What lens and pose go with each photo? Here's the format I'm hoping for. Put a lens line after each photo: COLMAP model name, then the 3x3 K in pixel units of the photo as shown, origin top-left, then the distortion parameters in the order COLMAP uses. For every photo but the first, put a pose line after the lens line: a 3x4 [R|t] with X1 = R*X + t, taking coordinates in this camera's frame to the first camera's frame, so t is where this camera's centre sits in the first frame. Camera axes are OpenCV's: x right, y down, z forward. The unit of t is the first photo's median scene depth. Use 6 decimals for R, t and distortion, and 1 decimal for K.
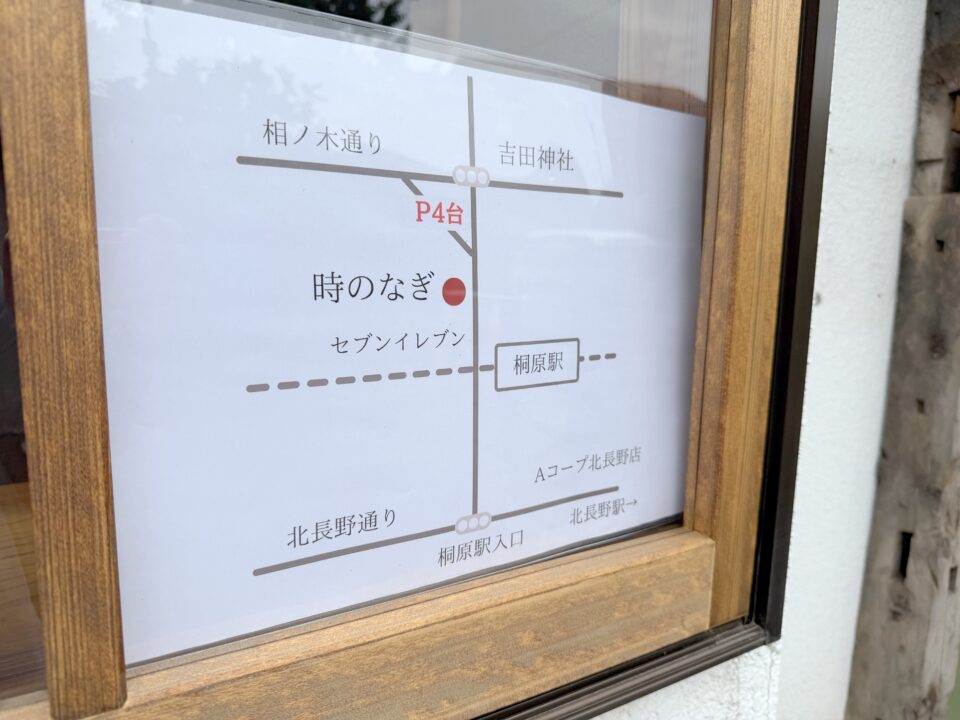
lens RADIAL K [[688.2, 0, 480.0], [0, 688.2, 360.0], [0, 0, 1]] dist [-0.003583, -0.004223]
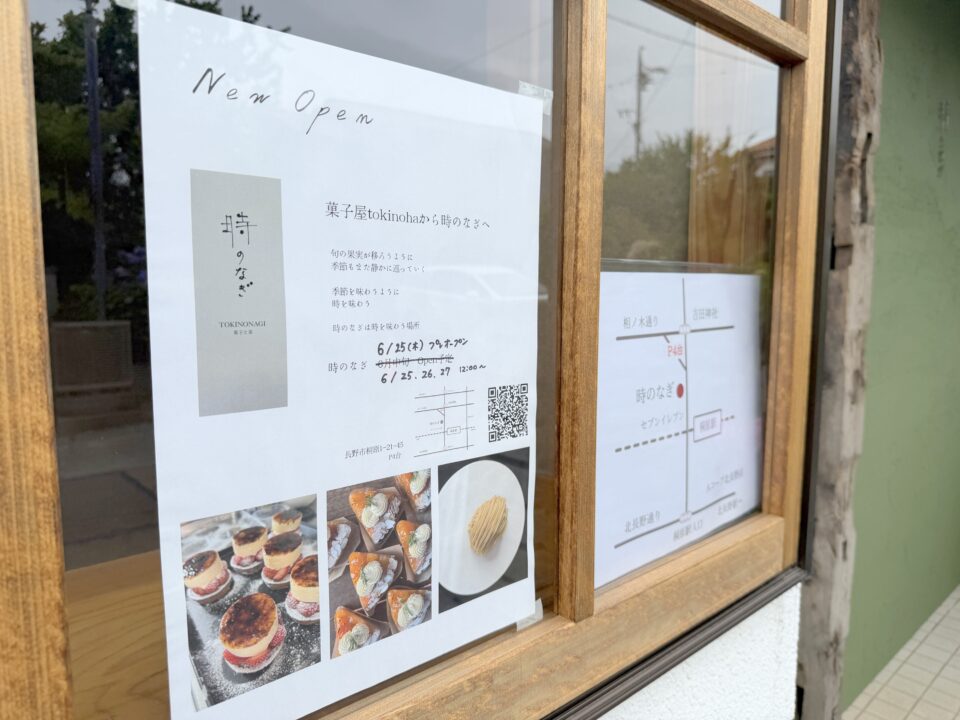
lens RADIAL K [[688.2, 0, 480.0], [0, 688.2, 360.0], [0, 0, 1]] dist [-0.003583, -0.004223]
pose [[0.979832, -0.039726, 0.195835, -0.780352], [0.047927, 0.998154, -0.037318, -0.116821], [-0.193991, 0.045951, 0.979926, -0.610366]]
